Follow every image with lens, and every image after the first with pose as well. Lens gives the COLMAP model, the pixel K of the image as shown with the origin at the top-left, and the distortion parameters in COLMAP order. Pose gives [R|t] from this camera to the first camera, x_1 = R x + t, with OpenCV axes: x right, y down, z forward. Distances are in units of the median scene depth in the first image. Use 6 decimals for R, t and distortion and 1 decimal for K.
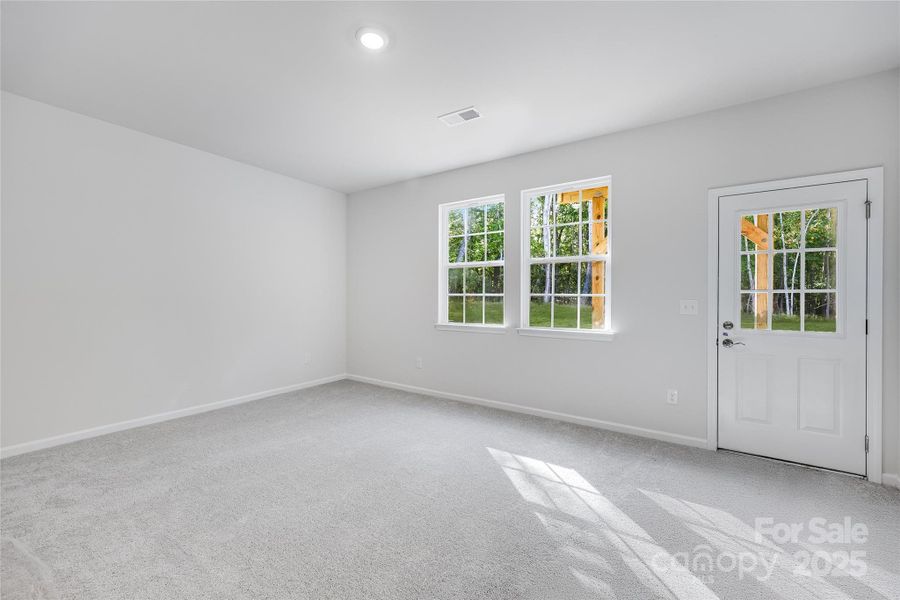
lens RADIAL K [[380.7, 0, 450.0], [0, 380.7, 300.0], [0, 0, 1]] dist [0.000727, 0.000140]
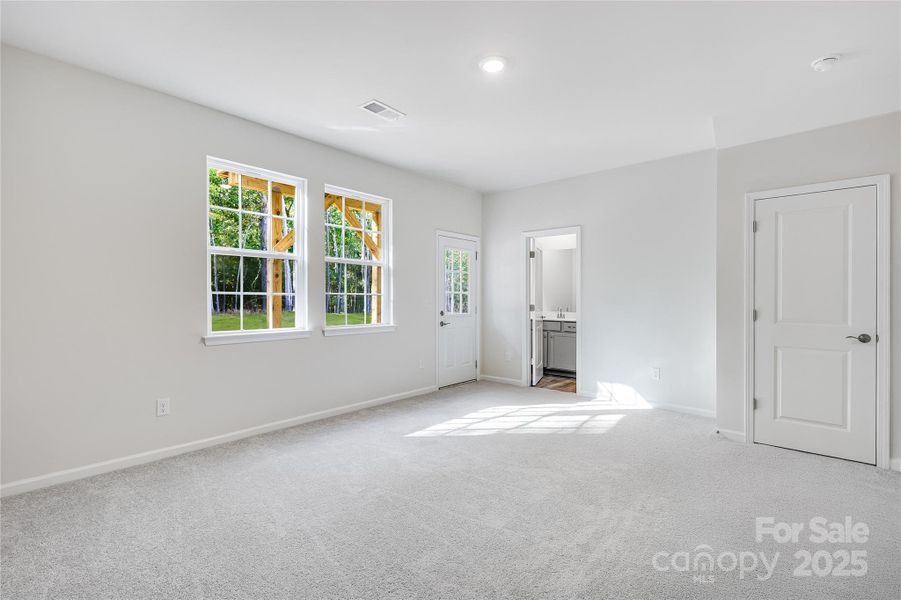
lens RADIAL K [[440.8, 0, 447.1], [0, 440.8, 298.7], [0, 0, 1]] dist [0.000412, 0.000055]
pose [[0.064036, -0.004199, 0.997939, -0.921634], [0.003034, 0.999987, 0.004013, -0.004074], [-0.997943, 0.002770, 0.064048, 0.649294]]
